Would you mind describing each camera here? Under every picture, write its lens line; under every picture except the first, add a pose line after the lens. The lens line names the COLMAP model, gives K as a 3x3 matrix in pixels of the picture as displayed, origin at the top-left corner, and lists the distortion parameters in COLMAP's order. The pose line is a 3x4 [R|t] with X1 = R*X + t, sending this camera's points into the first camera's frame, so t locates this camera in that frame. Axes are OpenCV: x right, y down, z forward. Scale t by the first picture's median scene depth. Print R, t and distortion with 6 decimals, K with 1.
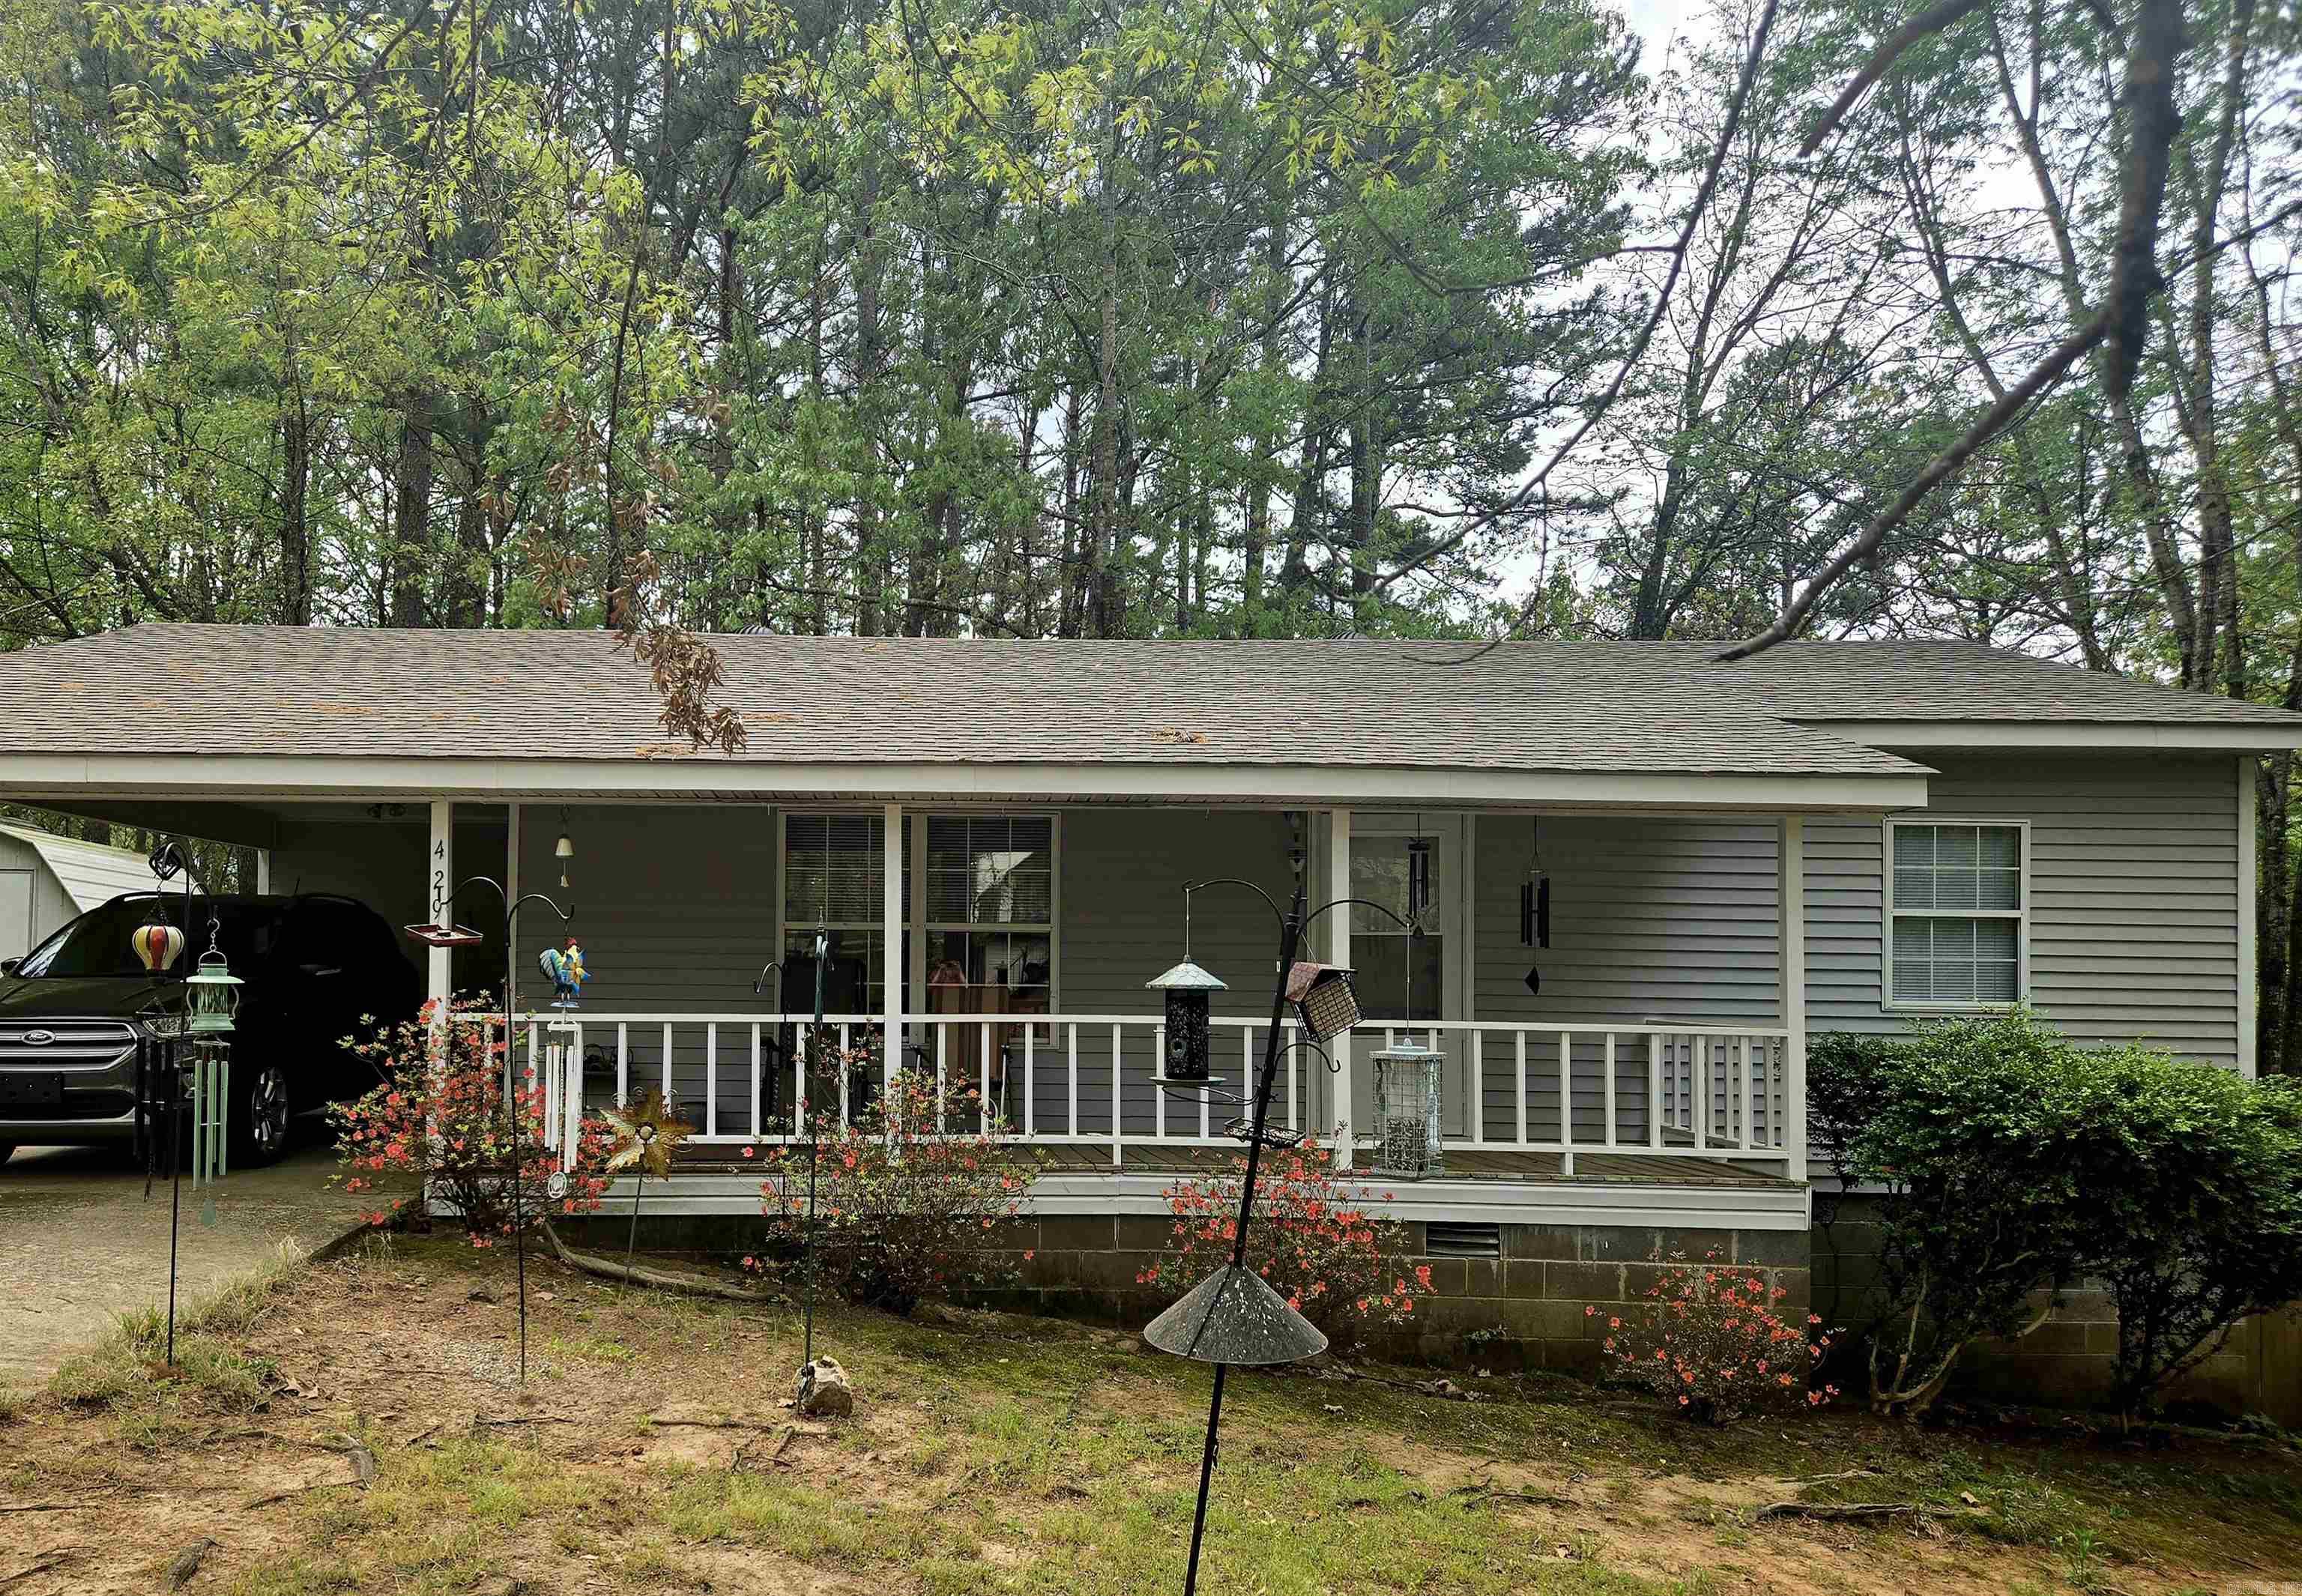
lens RADIAL K [[1607.3, 0, 1042.4], [0, 1607.3, 939.0], [0, 0, 1]] dist [0.040735, -0.028234]
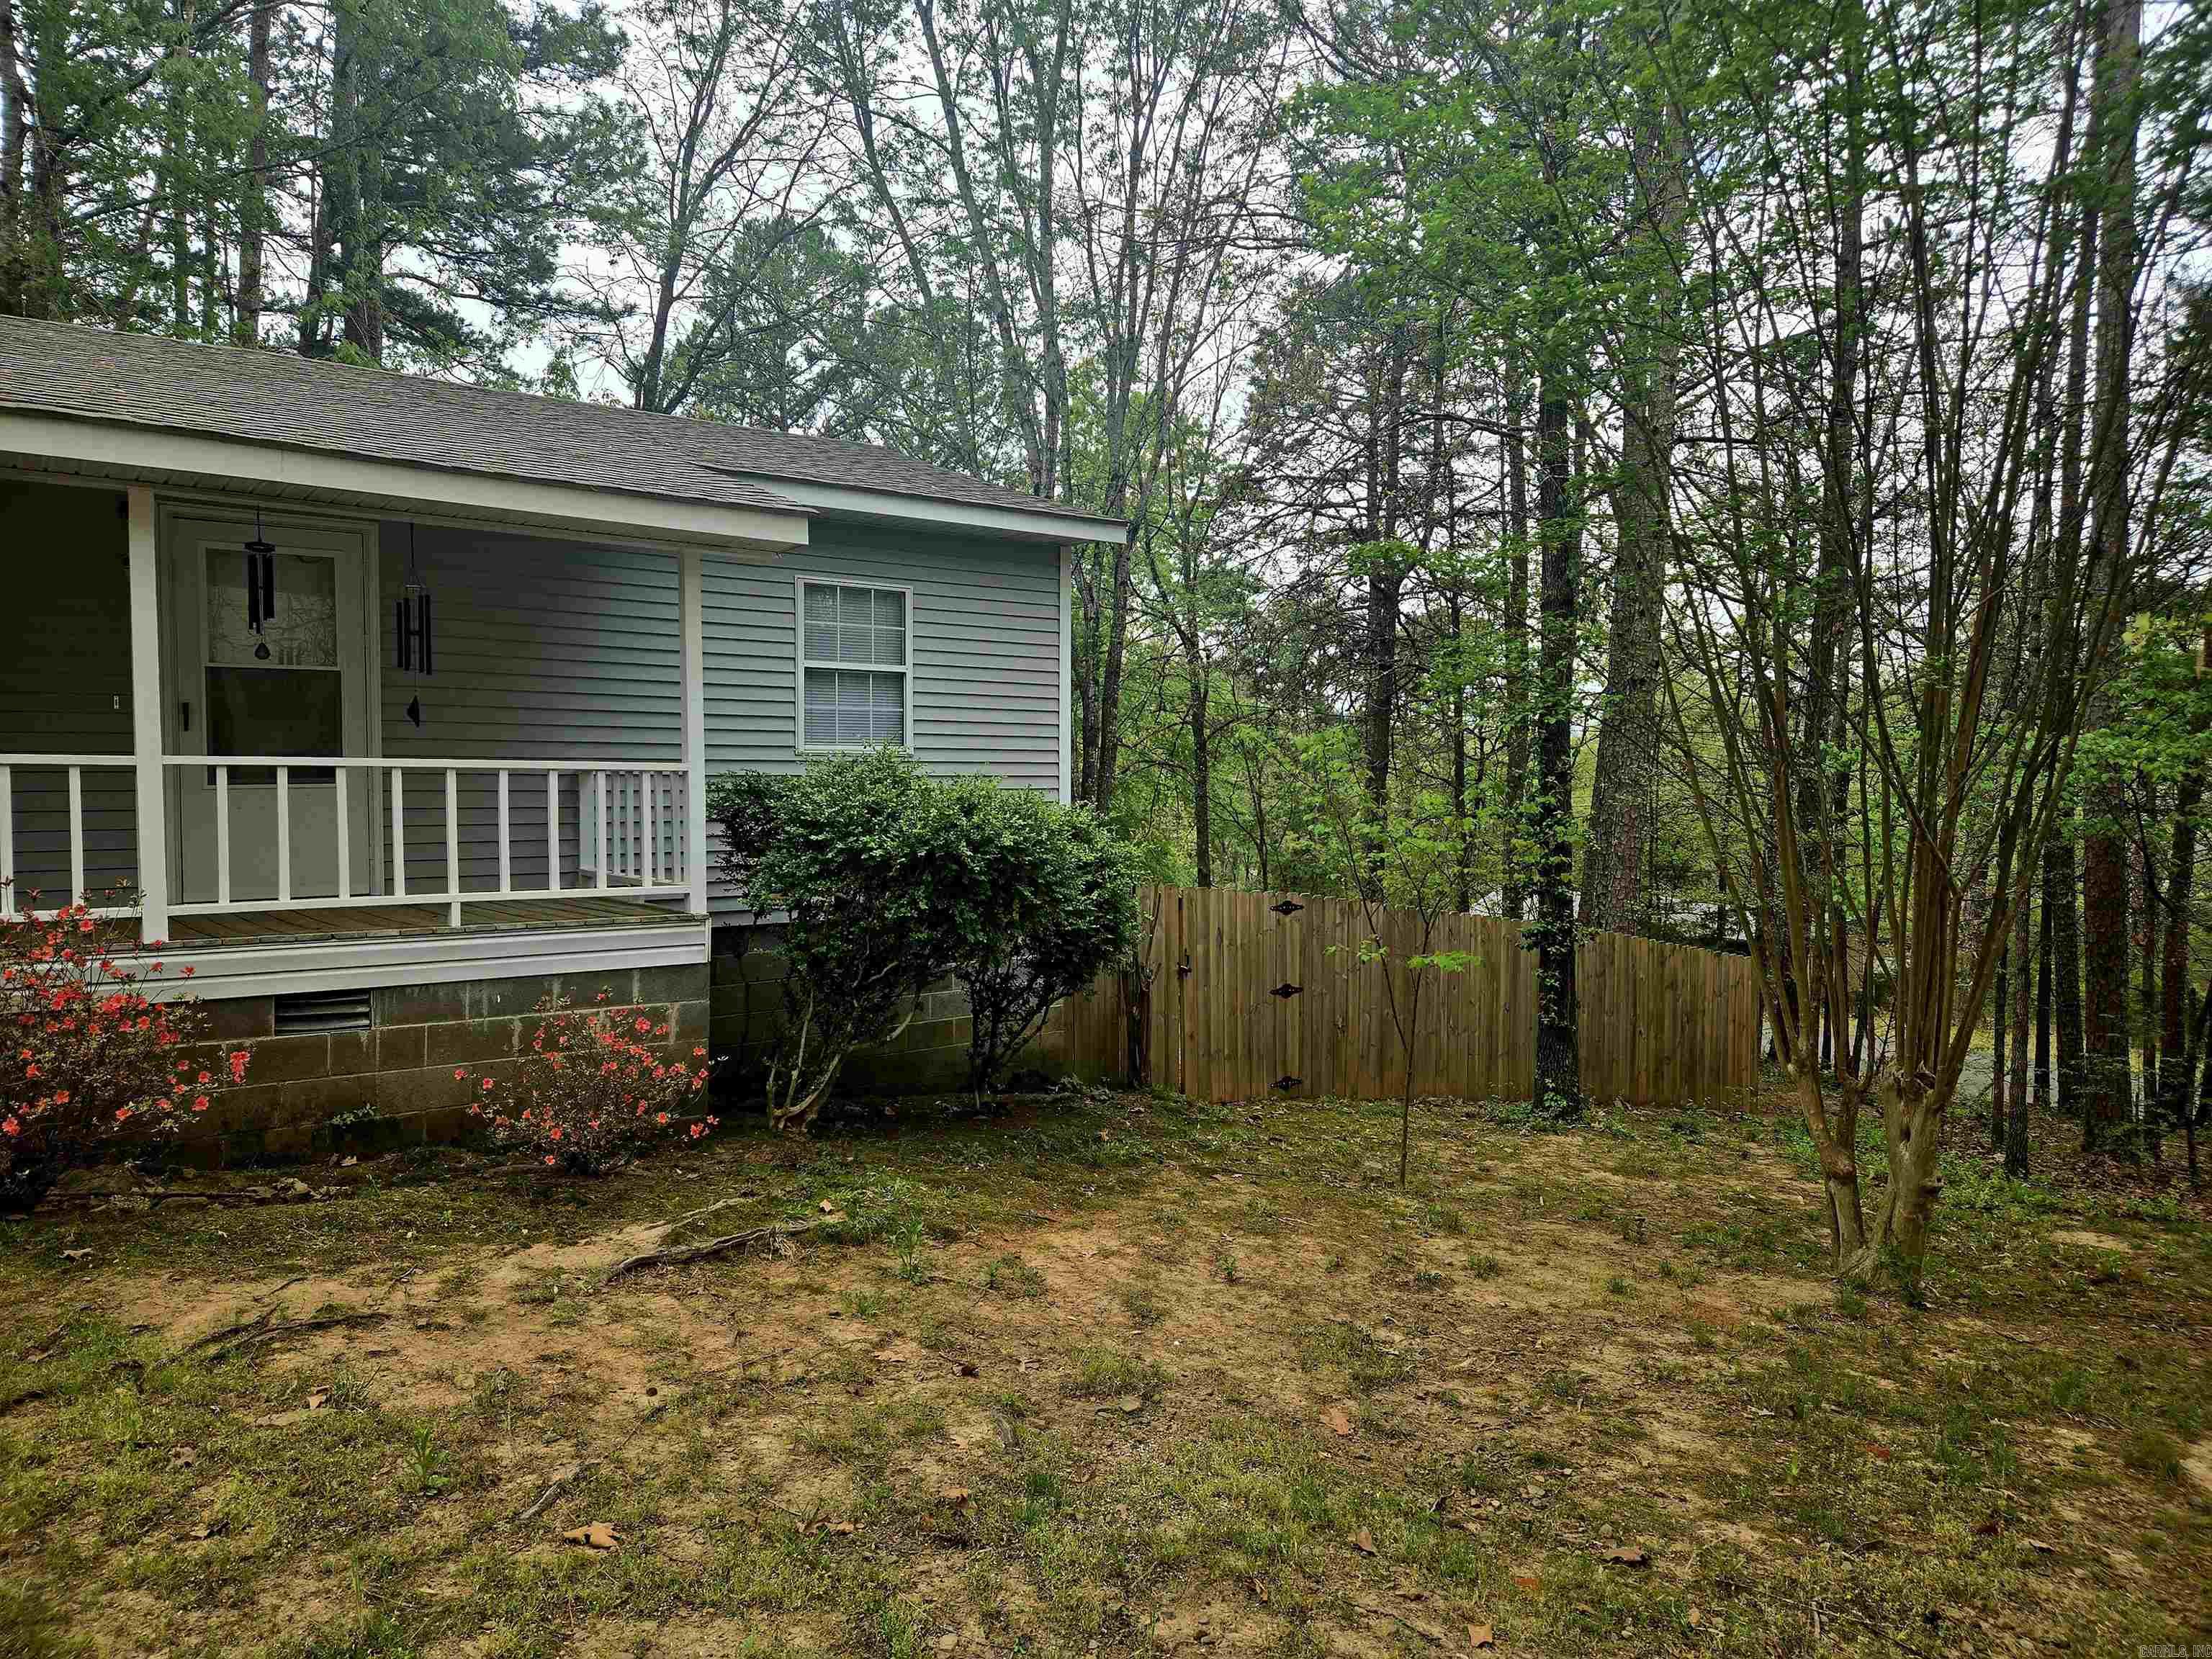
lens RADIAL K [[1455.9, 0, 1047.4], [0, 1455.9, 764.8], [0, 0, 1]] dist [0.040361, -0.013805]
pose [[0.819956, -0.012094, 0.572299, 0.134509], [-0.004300, 0.999618, 0.027285, 0.032695], [-0.572410, -0.024834, 0.819591, 0.143907]]
